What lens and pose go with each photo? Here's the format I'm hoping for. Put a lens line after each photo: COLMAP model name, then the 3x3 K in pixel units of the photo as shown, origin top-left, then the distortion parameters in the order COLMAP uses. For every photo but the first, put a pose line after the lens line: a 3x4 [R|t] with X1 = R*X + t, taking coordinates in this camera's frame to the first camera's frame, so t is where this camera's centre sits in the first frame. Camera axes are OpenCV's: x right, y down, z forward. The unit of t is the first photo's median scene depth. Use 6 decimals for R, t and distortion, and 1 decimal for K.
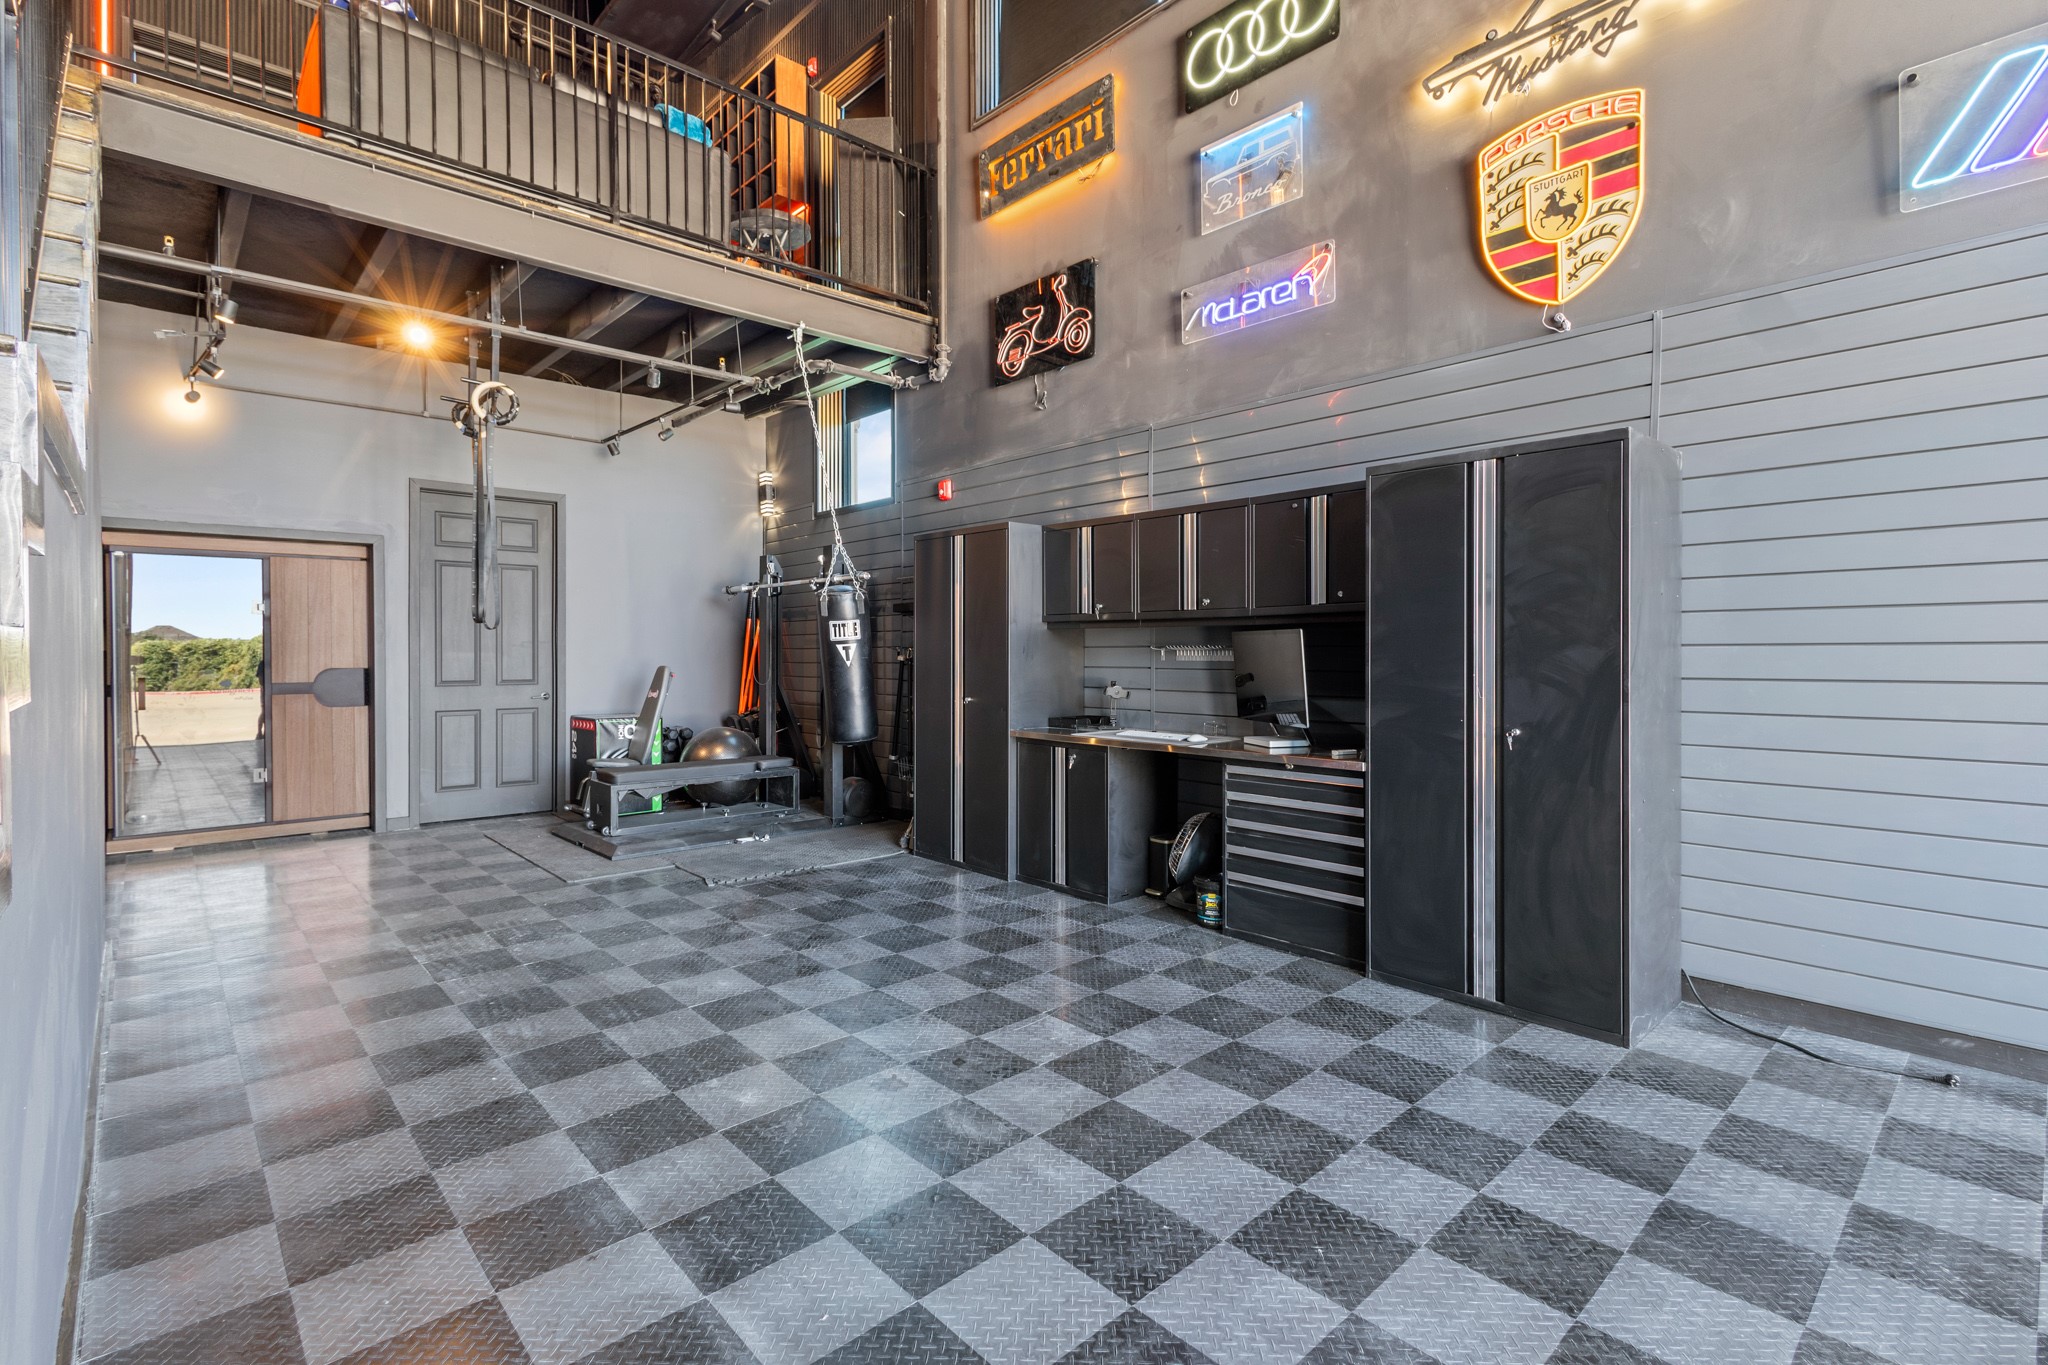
lens RADIAL K [[945.5, 0, 1027.5], [0, 945.5, 658.1], [0, 0, 1]] dist [0.004382, -0.000086]
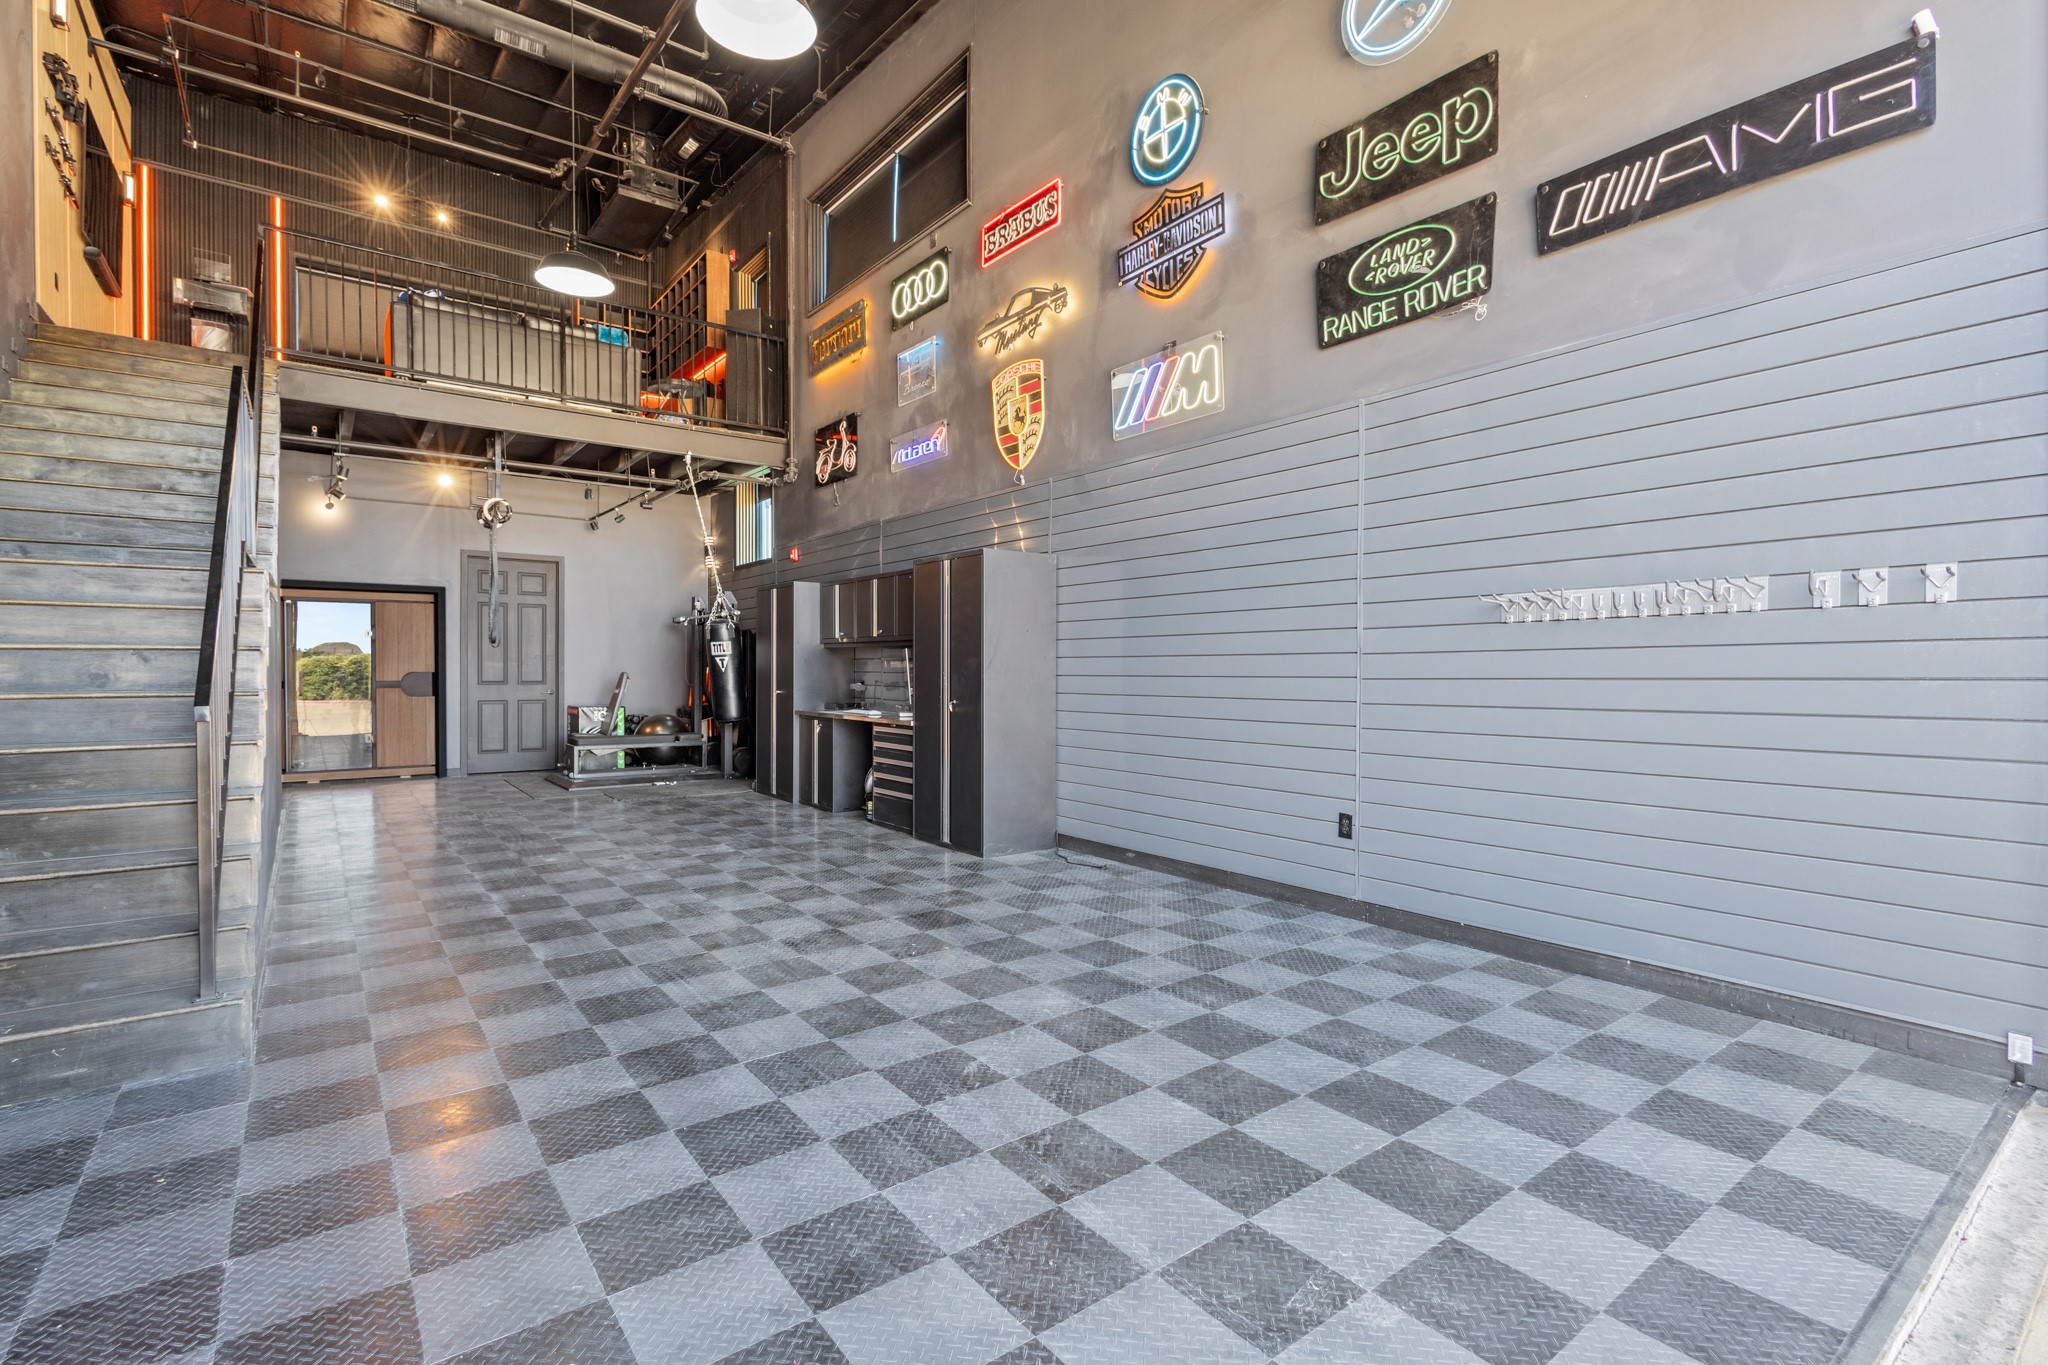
lens RADIAL K [[937.4, 0, 1026.8], [0, 937.4, 675.9], [0, 0, 1]] dist [0.005850, -0.000776]
pose [[0.995432, 0.002739, -0.095434, 0.475357], [-0.002395, 0.999990, 0.003718, 0.009537], [0.095443, -0.003472, 0.995429, -0.503214]]
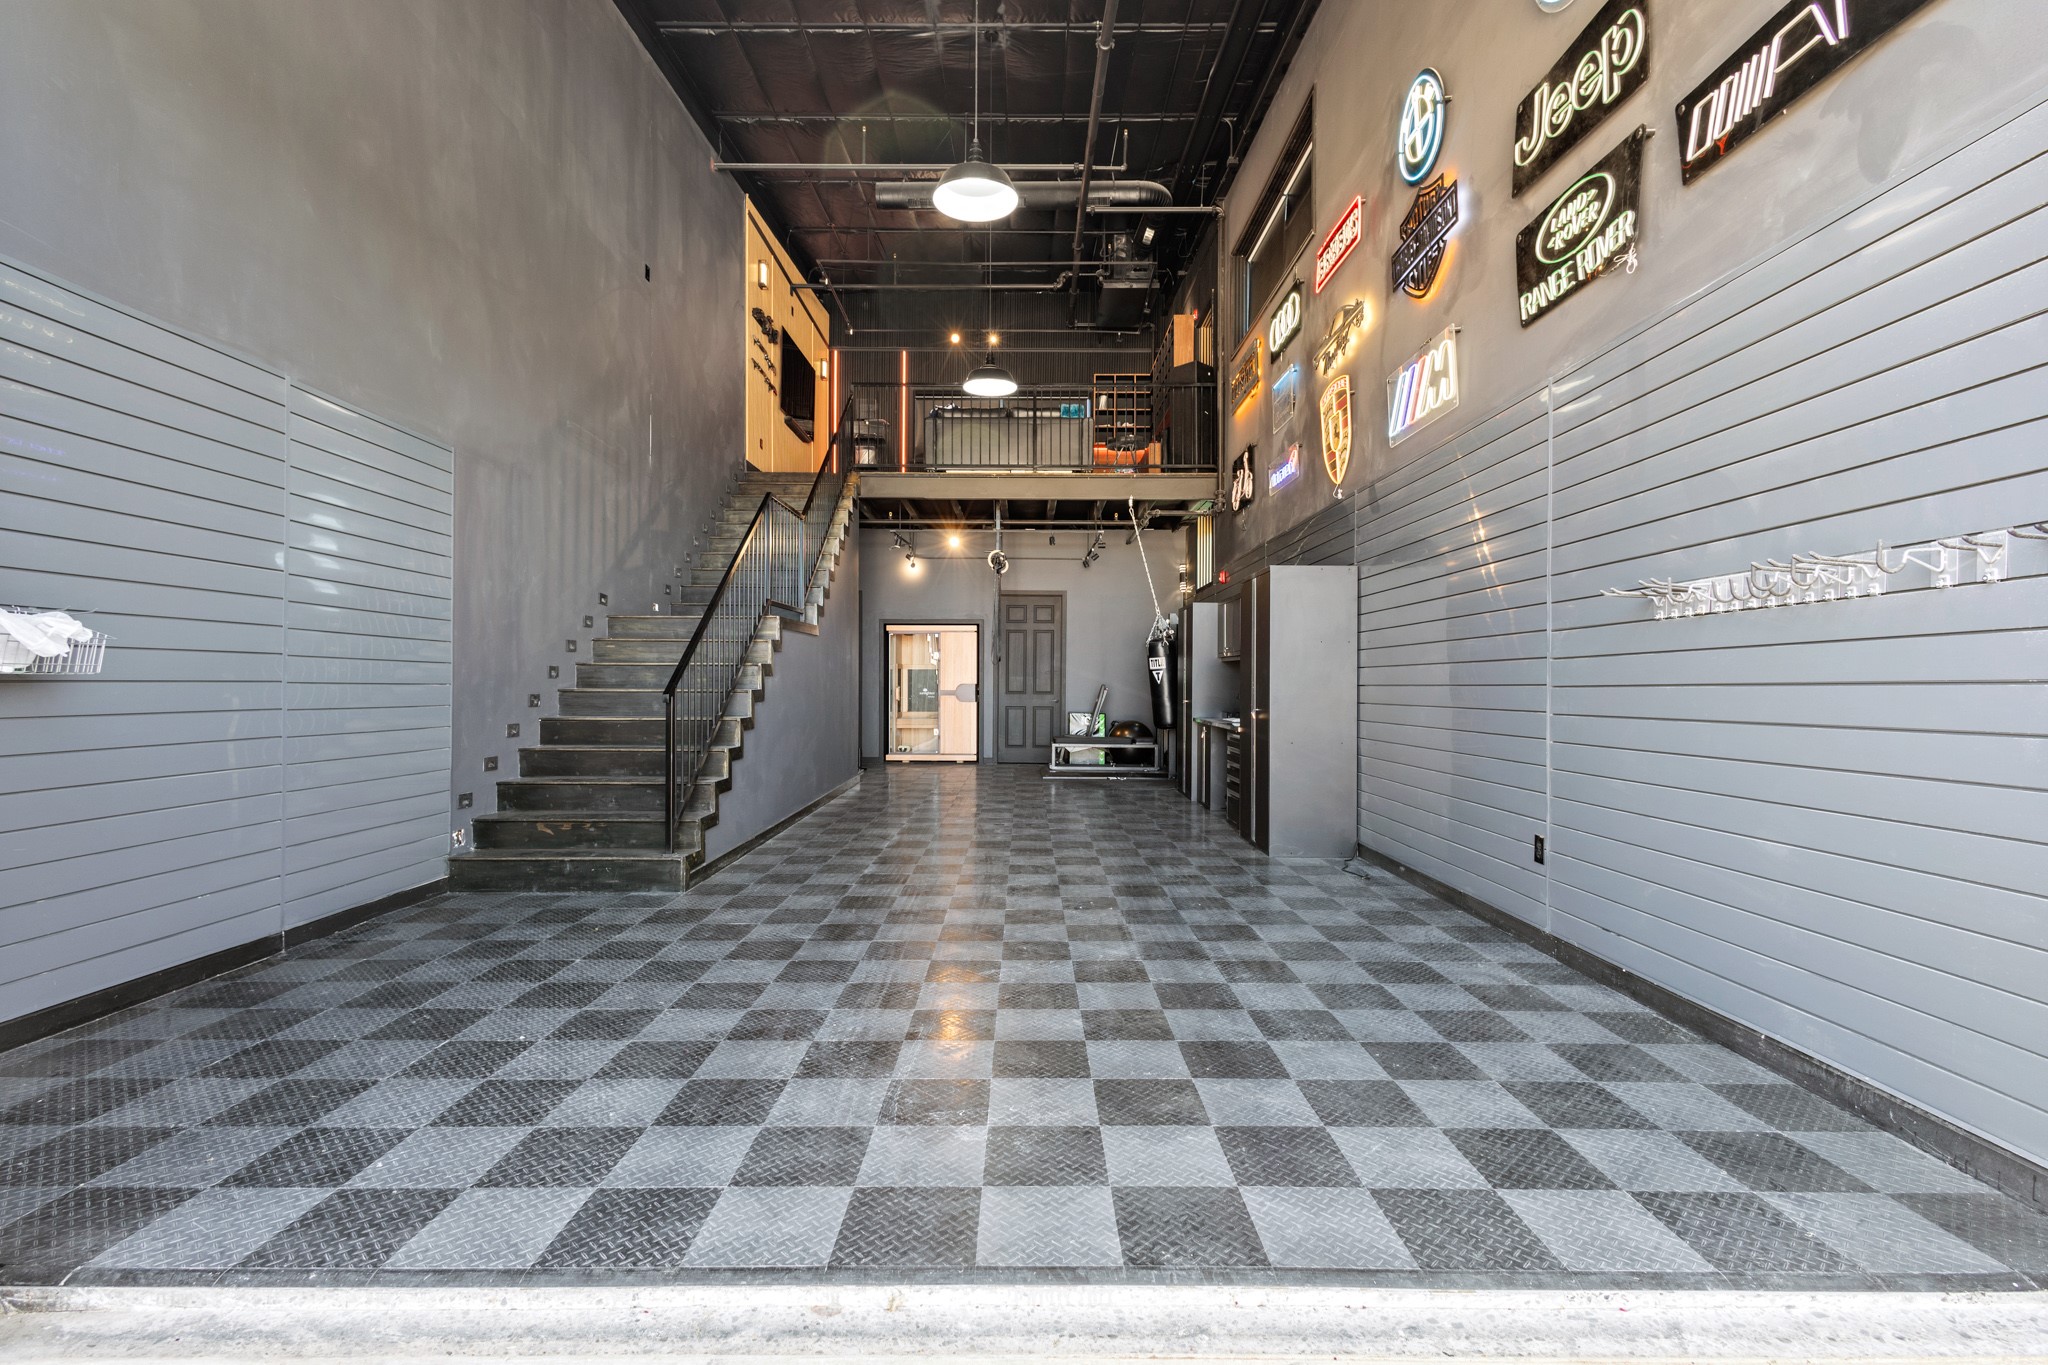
lens RADIAL K [[937.4, 0, 1026.8], [0, 937.4, 675.9], [0, 0, 1]] dist [0.005850, -0.000776]
pose [[0.735778, -0.001611, -0.677221, 0.862863], [-0.008583, 0.999895, -0.011704, 0.017589], [0.677168, 0.014424, 0.735687, -0.483101]]
